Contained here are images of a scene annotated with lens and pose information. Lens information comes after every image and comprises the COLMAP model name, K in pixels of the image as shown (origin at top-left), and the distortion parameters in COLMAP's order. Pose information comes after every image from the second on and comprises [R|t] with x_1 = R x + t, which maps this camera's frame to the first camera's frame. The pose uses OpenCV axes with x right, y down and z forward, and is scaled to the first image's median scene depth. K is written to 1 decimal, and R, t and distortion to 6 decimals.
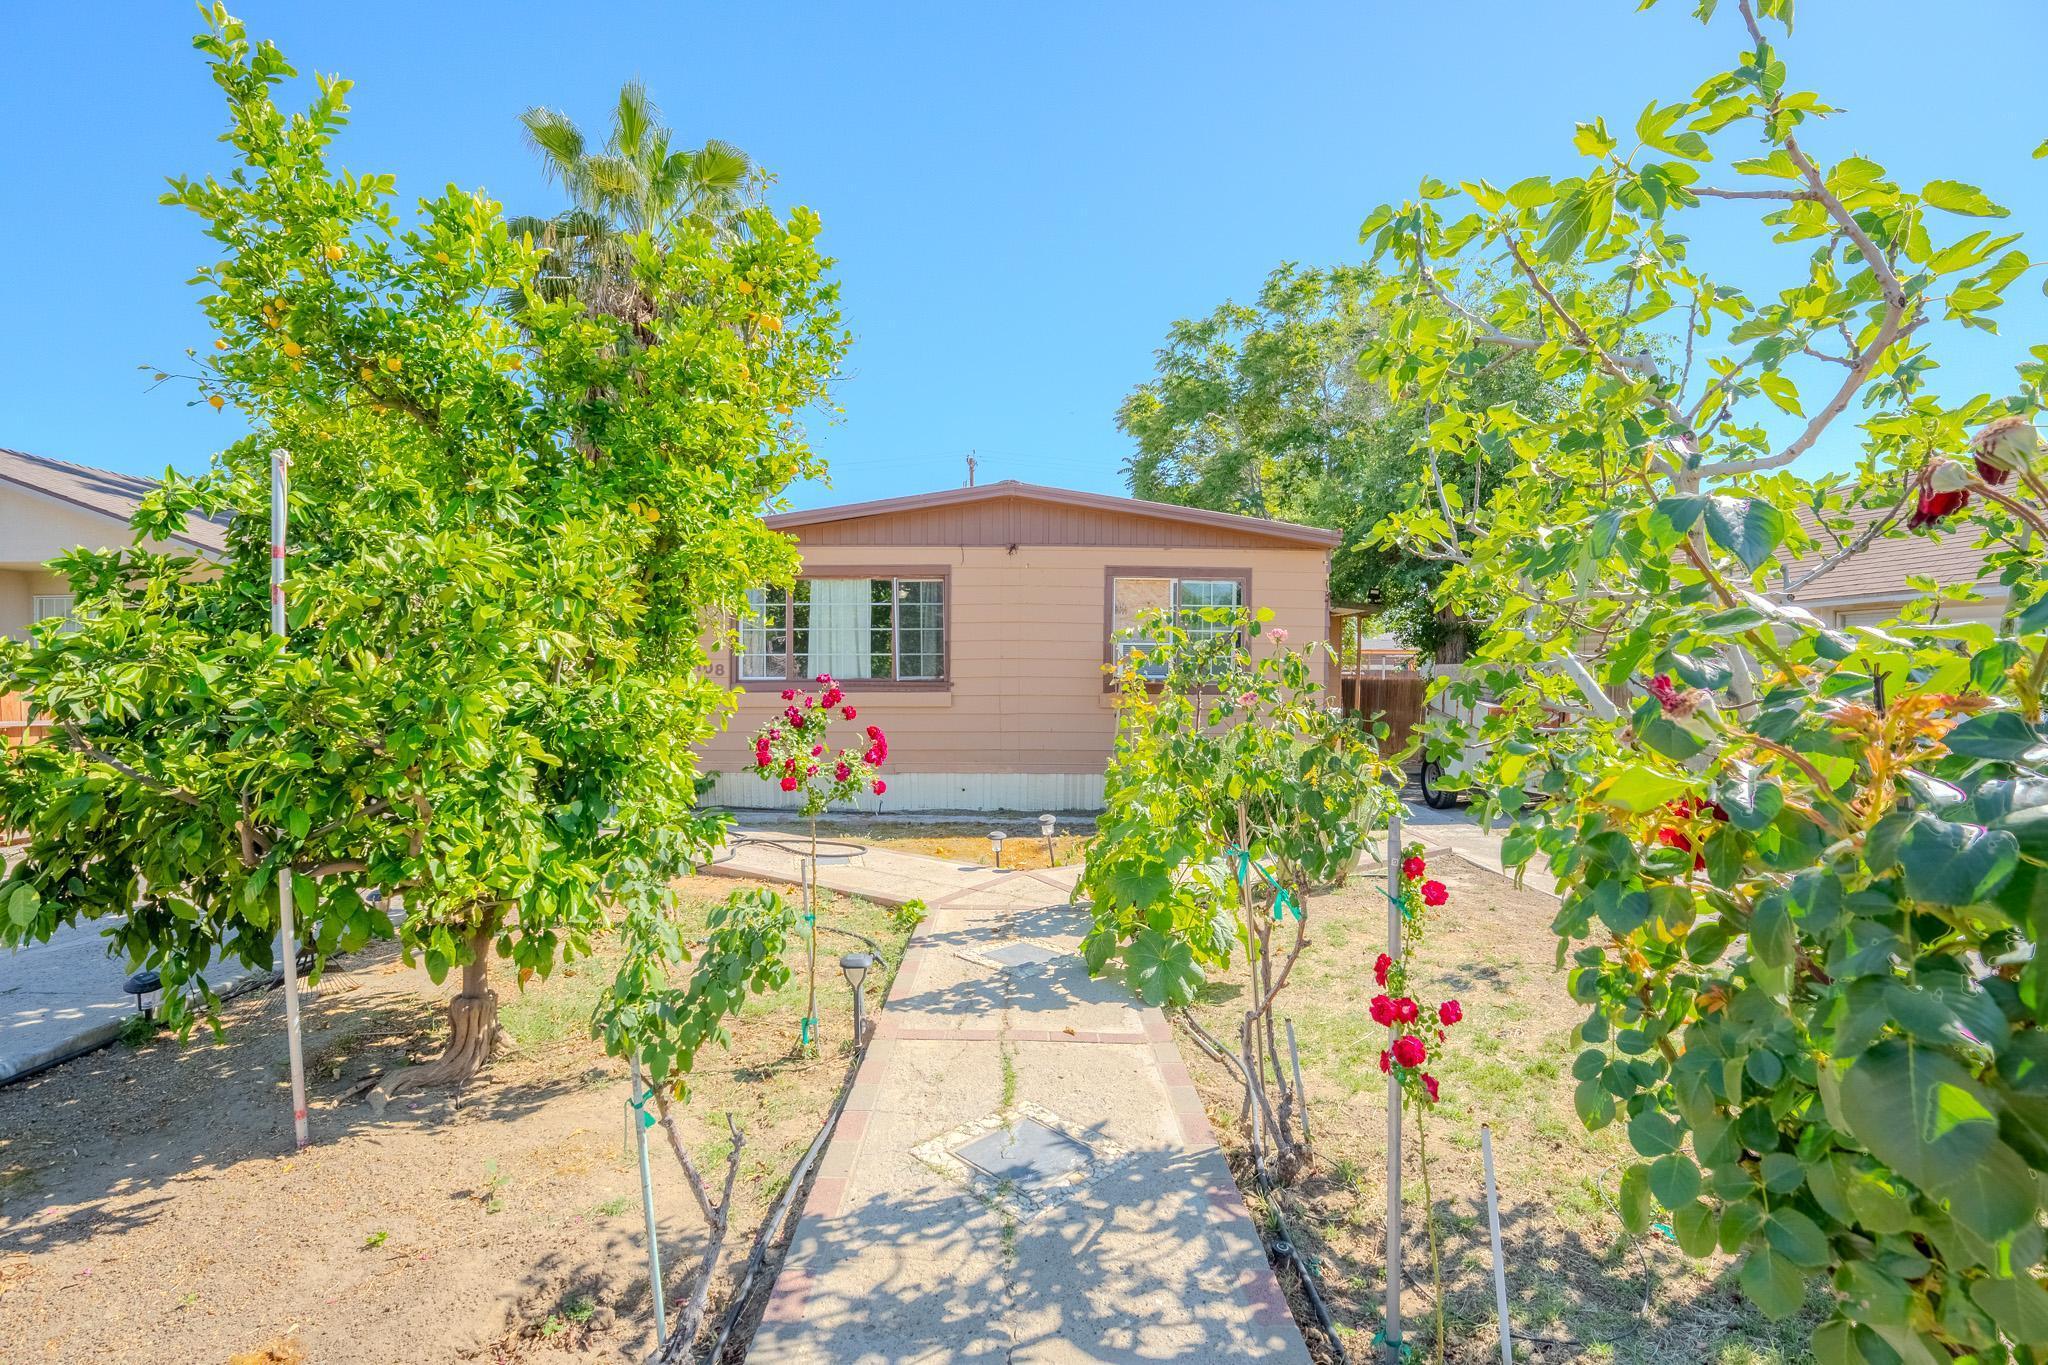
lens RADIAL K [[902.8, 0, 1026.1], [0, 902.8, 679.3], [0, 0, 1]] dist [-0.069192, 0.014381]
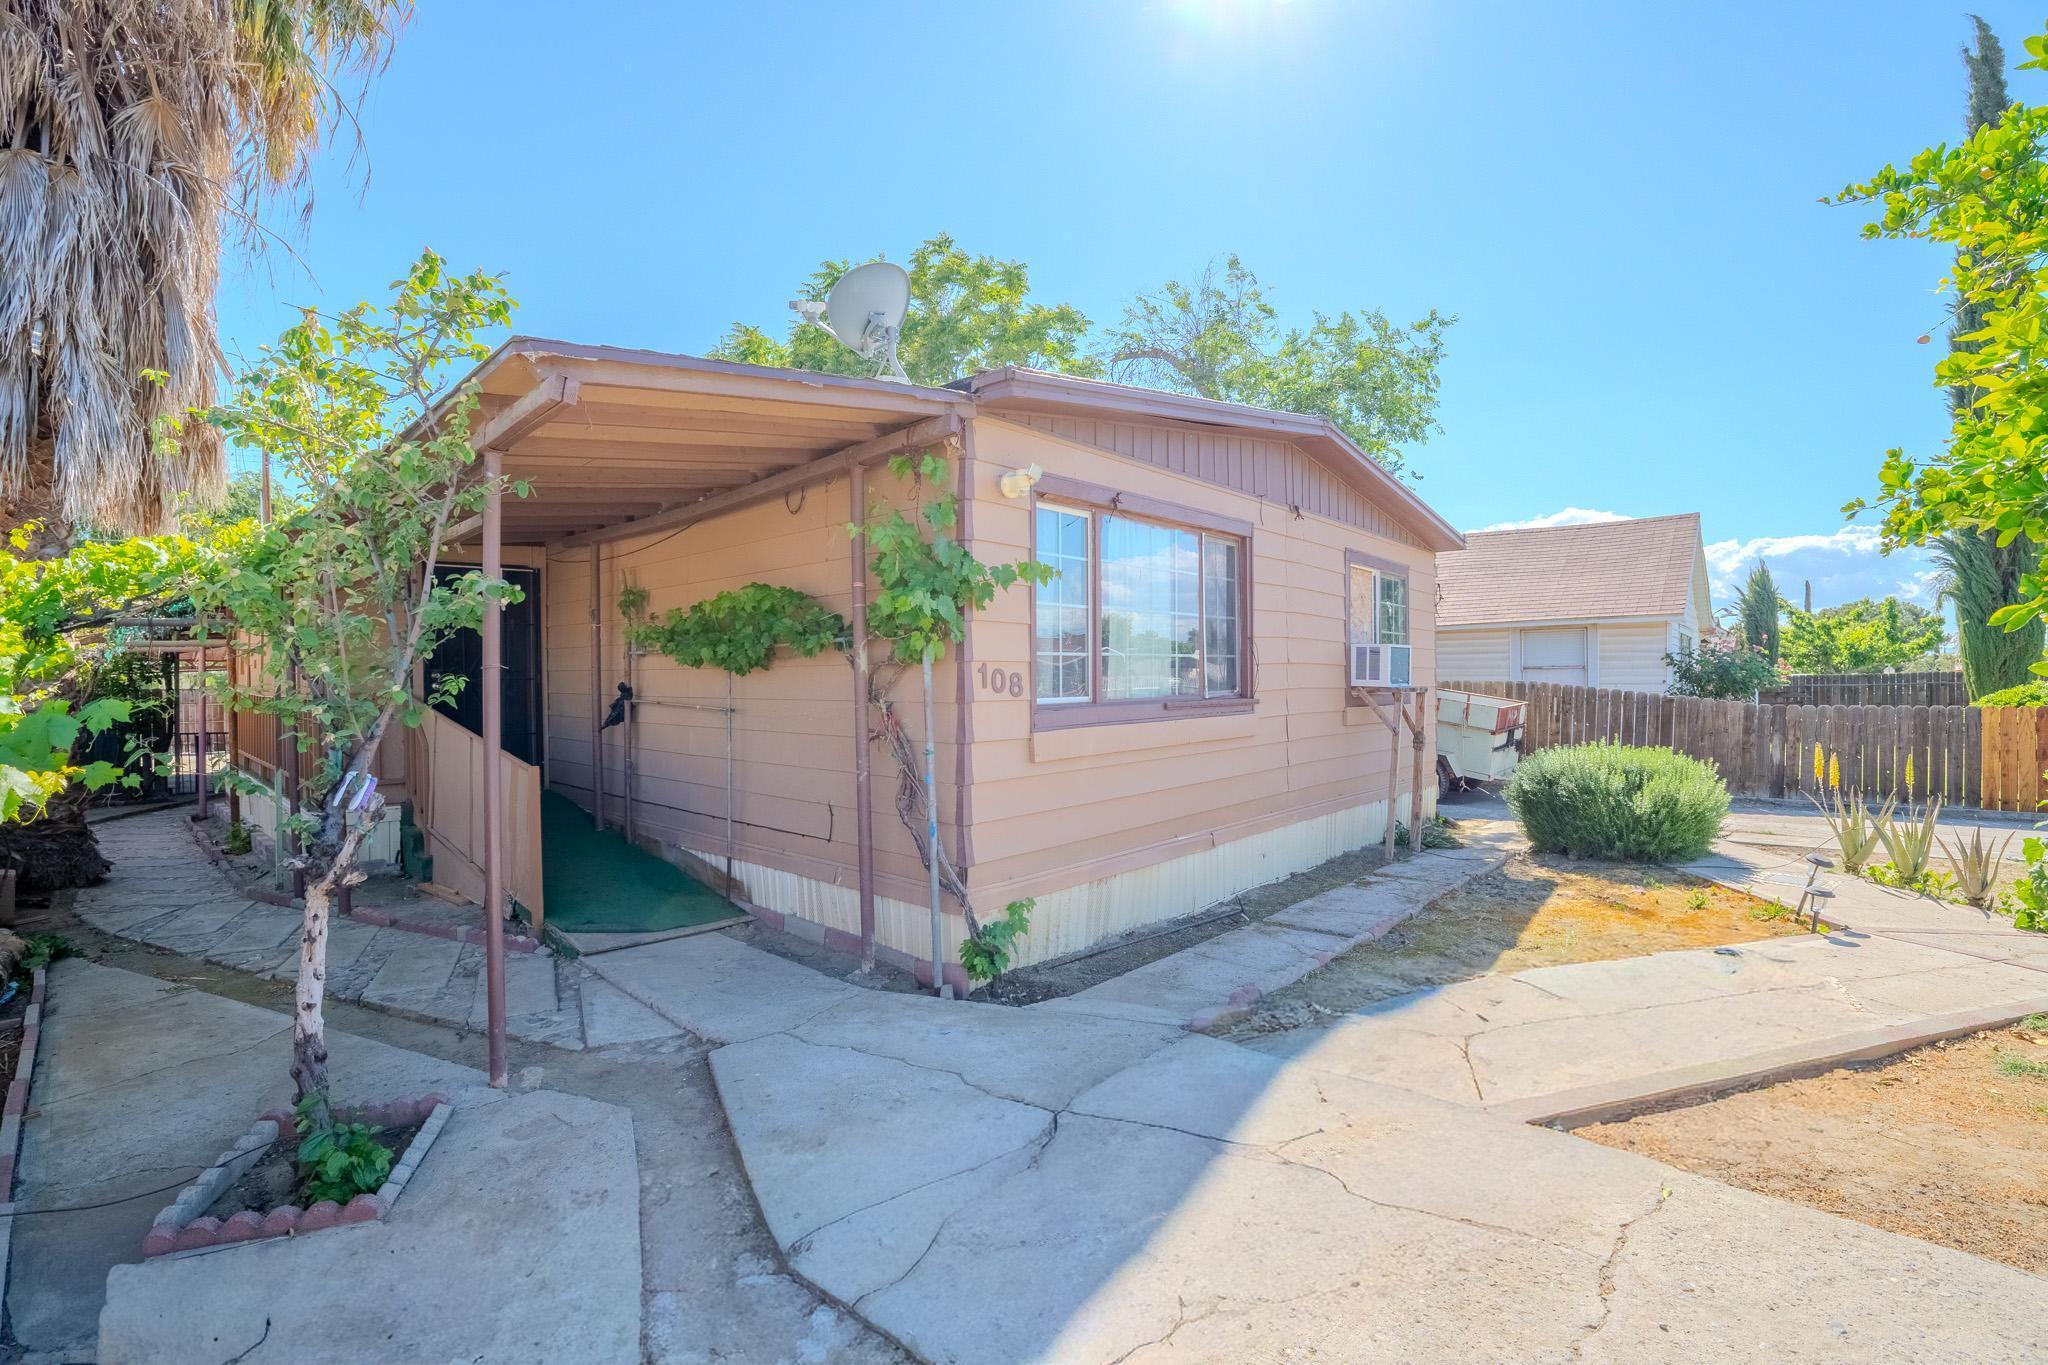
lens RADIAL K [[902.8, 0, 1026.1], [0, 902.8, 679.3], [0, 0, 1]] dist [-0.069192, 0.014381]
pose [[0.684377, -0.006922, 0.729095, -0.678342], [0.018366, 0.999801, -0.007747, -0.009054], [-0.728897, 0.018693, 0.684369, 0.668710]]
